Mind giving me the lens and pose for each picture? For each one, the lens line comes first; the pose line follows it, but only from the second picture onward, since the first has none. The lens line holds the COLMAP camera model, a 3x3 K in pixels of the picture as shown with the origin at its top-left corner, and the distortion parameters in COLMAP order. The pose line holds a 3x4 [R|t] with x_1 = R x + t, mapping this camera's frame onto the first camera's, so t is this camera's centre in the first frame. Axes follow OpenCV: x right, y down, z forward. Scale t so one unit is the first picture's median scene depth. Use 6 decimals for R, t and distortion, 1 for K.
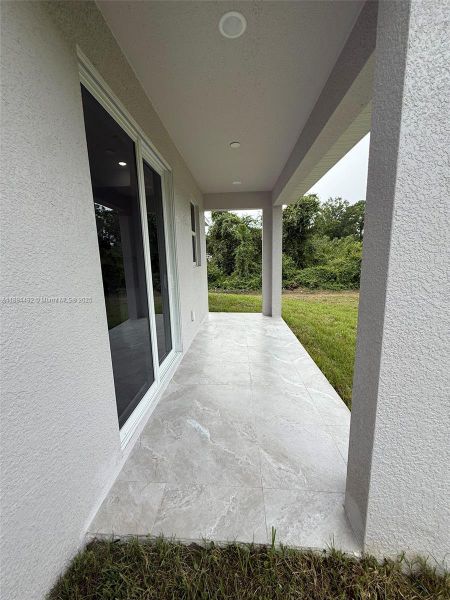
lens RADIAL K [[266.7, 0, 225.0], [0, 266.7, 300.0], [0, 0, 1]] dist [0.000377, 0.000243]
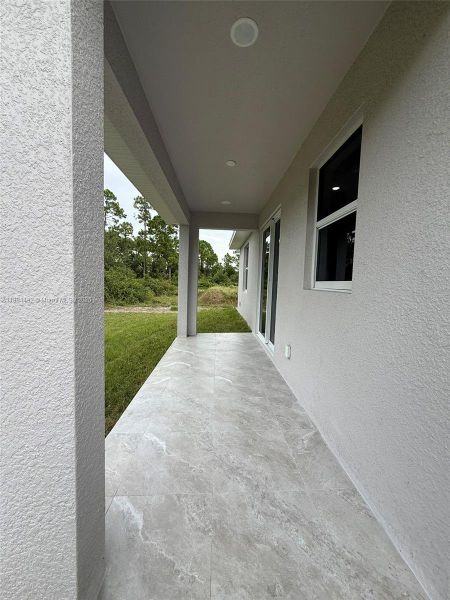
lens RADIAL K [[266.7, 0, 225.0], [0, 266.7, 300.0], [0, 0, 1]] dist [0.000377, 0.000243]
pose [[-0.996412, 0.001119, -0.084627, 0.146062], [-0.019919, 0.968726, 0.247334, -0.335001], [0.082257, 0.248132, -0.965228, 2.125404]]
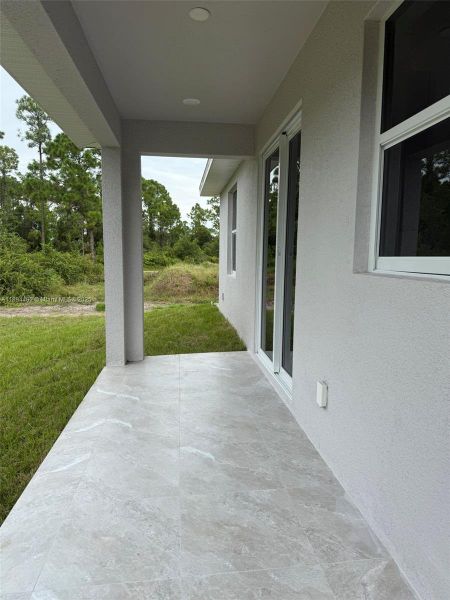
lens RADIAL K [[469.5, 0, 227.6], [0, 469.5, 312.2], [0, 0, 1]] dist [0.113376, -0.211500]
pose [[-0.987831, 0.036446, -0.151201, 0.137997], [-0.010284, 0.954723, 0.297317, -0.325149], [0.155191, 0.295254, -0.942731, 2.015306]]
